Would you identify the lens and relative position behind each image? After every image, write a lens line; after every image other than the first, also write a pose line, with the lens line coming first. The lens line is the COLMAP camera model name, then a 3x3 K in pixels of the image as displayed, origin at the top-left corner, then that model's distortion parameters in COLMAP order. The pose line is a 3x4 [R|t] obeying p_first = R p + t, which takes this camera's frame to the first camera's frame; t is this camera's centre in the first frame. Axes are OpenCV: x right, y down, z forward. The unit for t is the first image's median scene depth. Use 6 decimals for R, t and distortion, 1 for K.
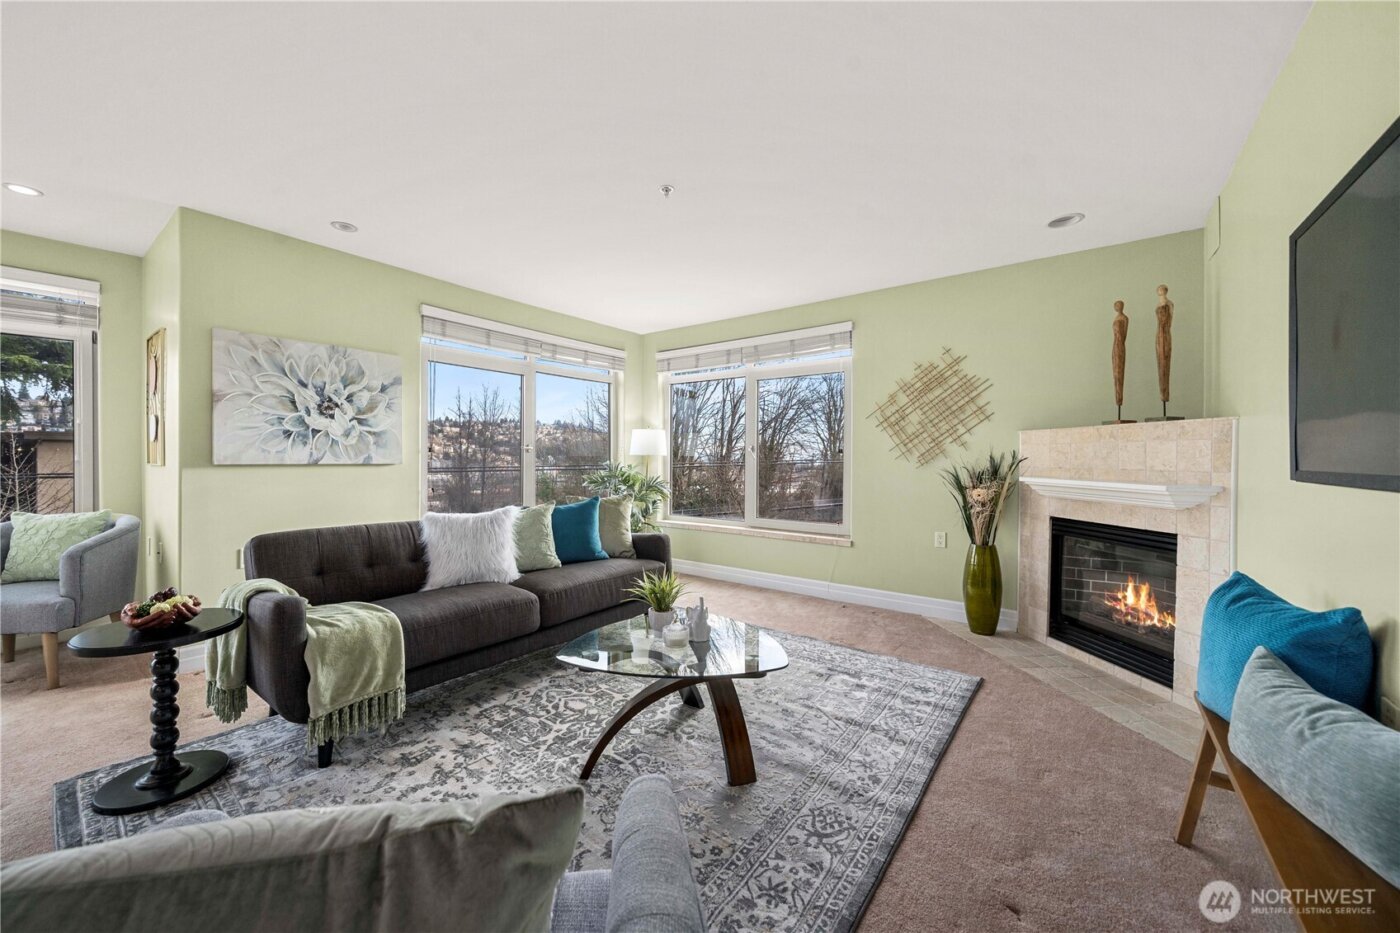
lens RADIAL K [[520.8, 0, 687.1], [0, 520.8, 459.8], [0, 0, 1]] dist [-0.002019, -0.000099]
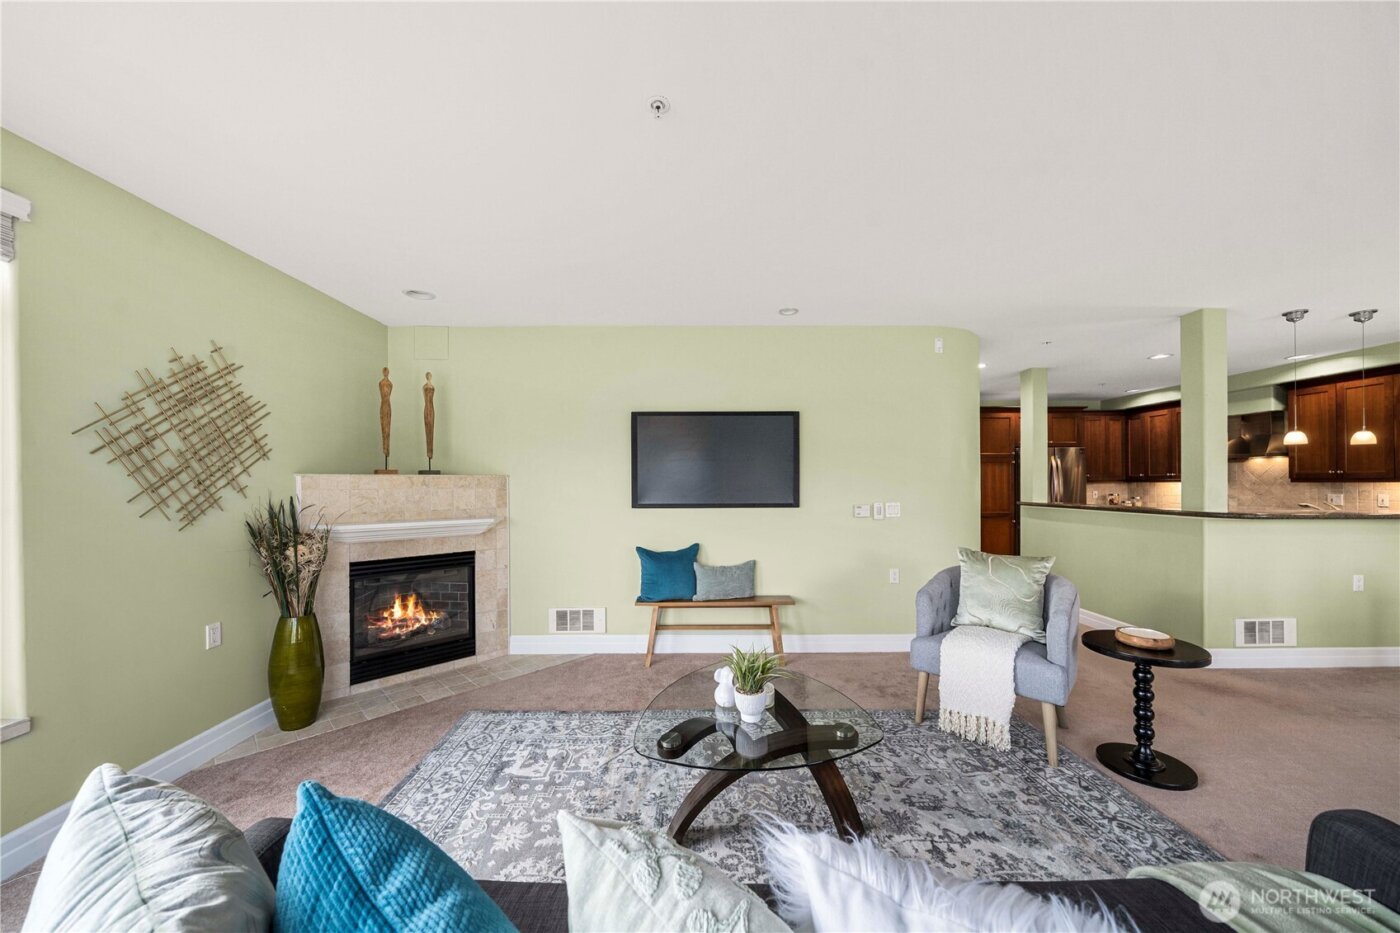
lens RADIAL K [[485.1, 0, 692.2], [0, 485.1, 482.3], [0, 0, 1]] dist [-0.004478, 0.000183]
pose [[-0.619491, -0.000062, 0.785004, -0.436532], [0.005874, 0.999972, 0.004714, -0.046189], [-0.784982, 0.007532, -0.619473, 1.096476]]
